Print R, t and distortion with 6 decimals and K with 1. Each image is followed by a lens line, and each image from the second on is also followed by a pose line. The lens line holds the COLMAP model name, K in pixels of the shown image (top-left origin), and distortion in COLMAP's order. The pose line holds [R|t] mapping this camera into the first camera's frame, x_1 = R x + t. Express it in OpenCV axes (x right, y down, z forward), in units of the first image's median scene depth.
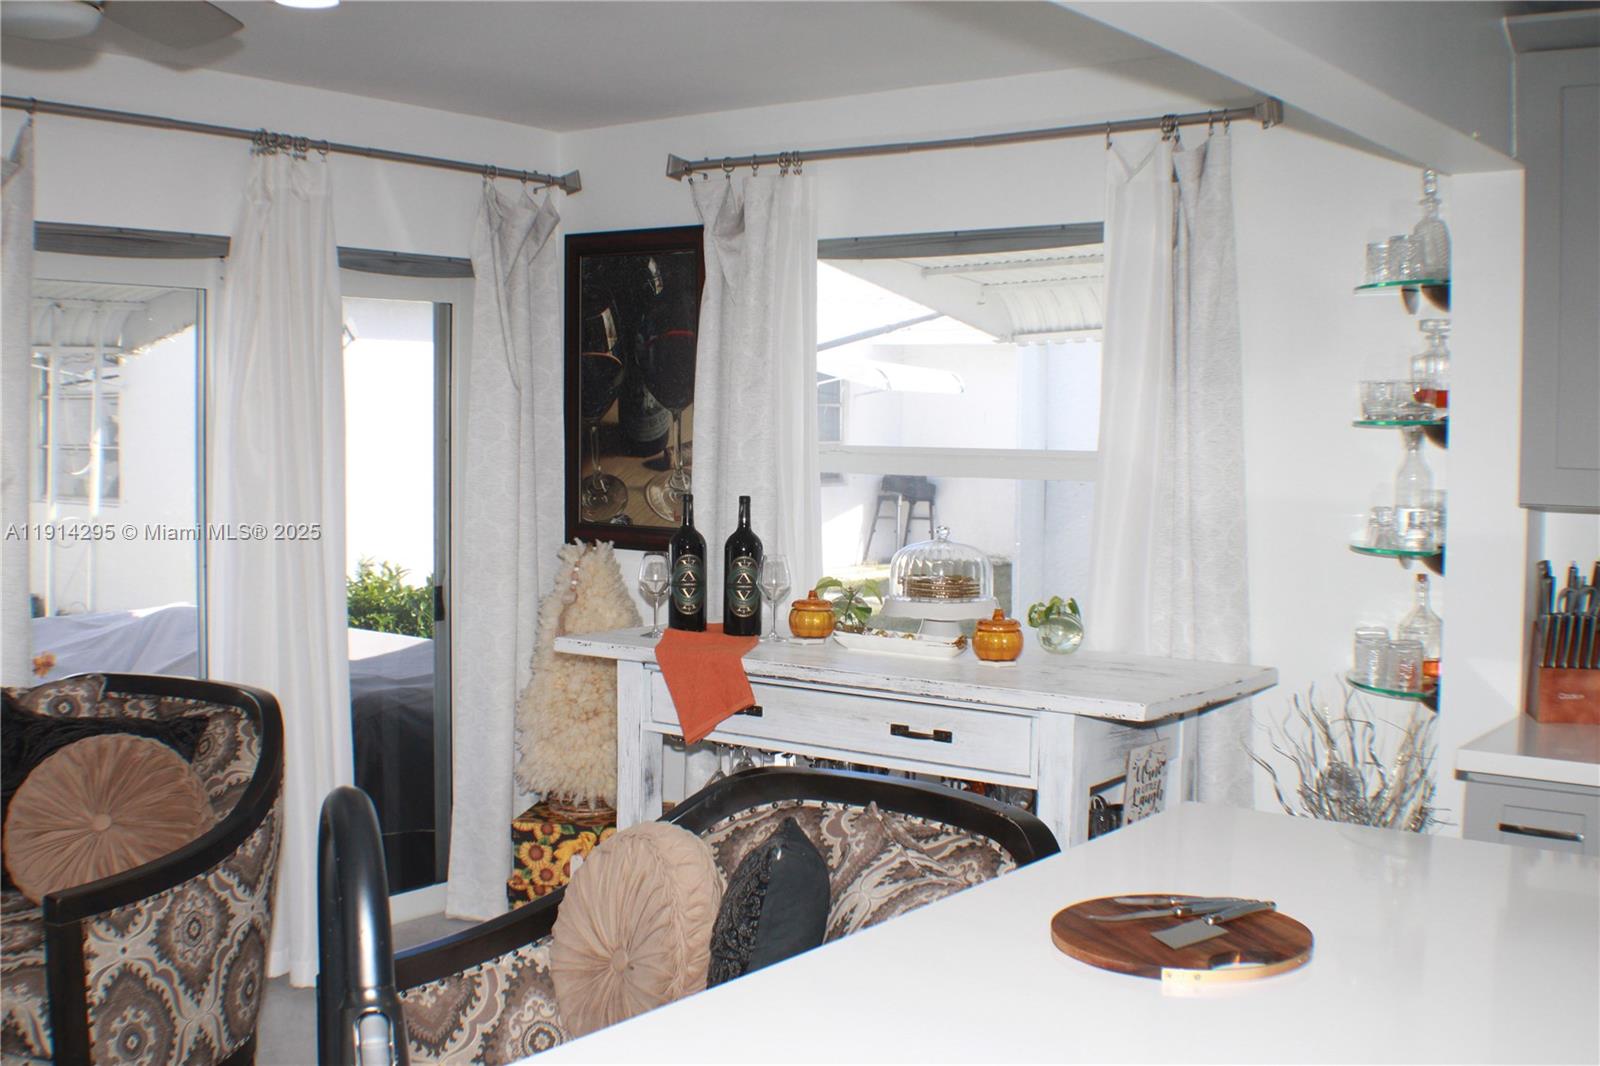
lens RADIAL K [[1750.8, 0, 800.0], [0, 1750.8, 533.0], [0, 0, 1]] dist [-0.190244, 0.103950]
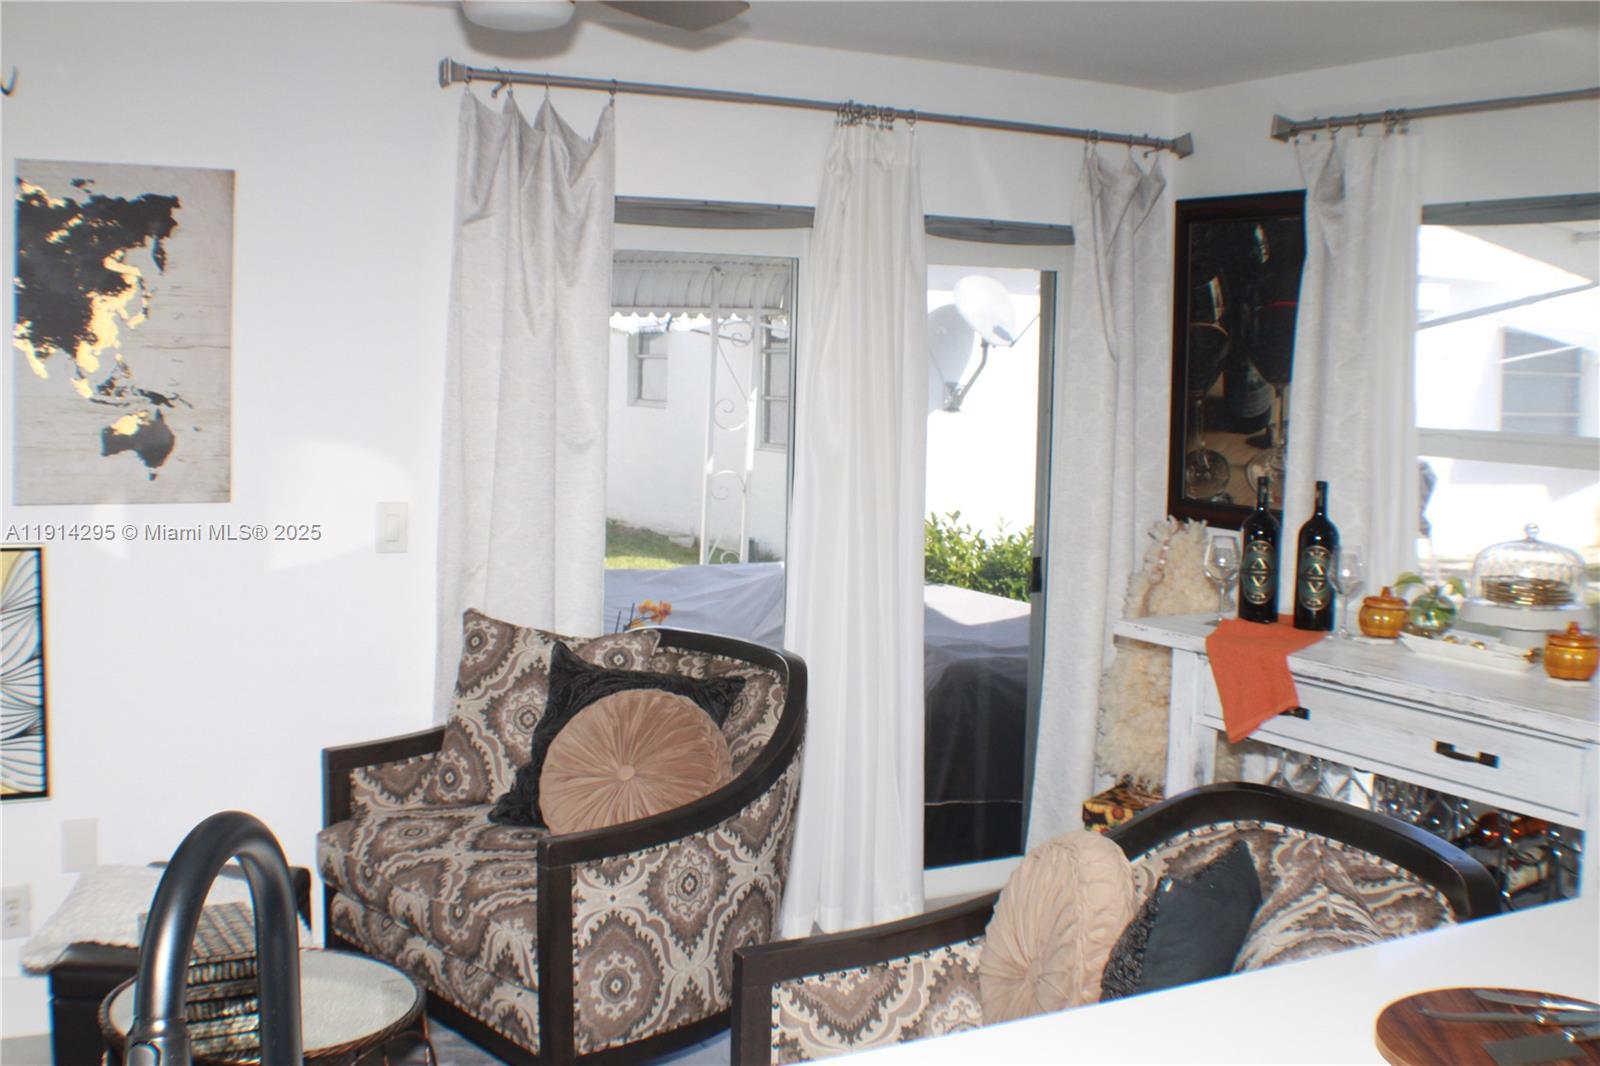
lens RADIAL K [[1750.8, 0, 800.0], [0, 1750.8, 533.0], [0, 0, 1]] dist [-0.190244, 0.103950]
pose [[0.910126, 0.048171, -0.411521, 0.108111], [-0.037935, 0.998735, 0.033010, -0.015216], [0.412591, -0.014432, 0.910802, 0.054350]]
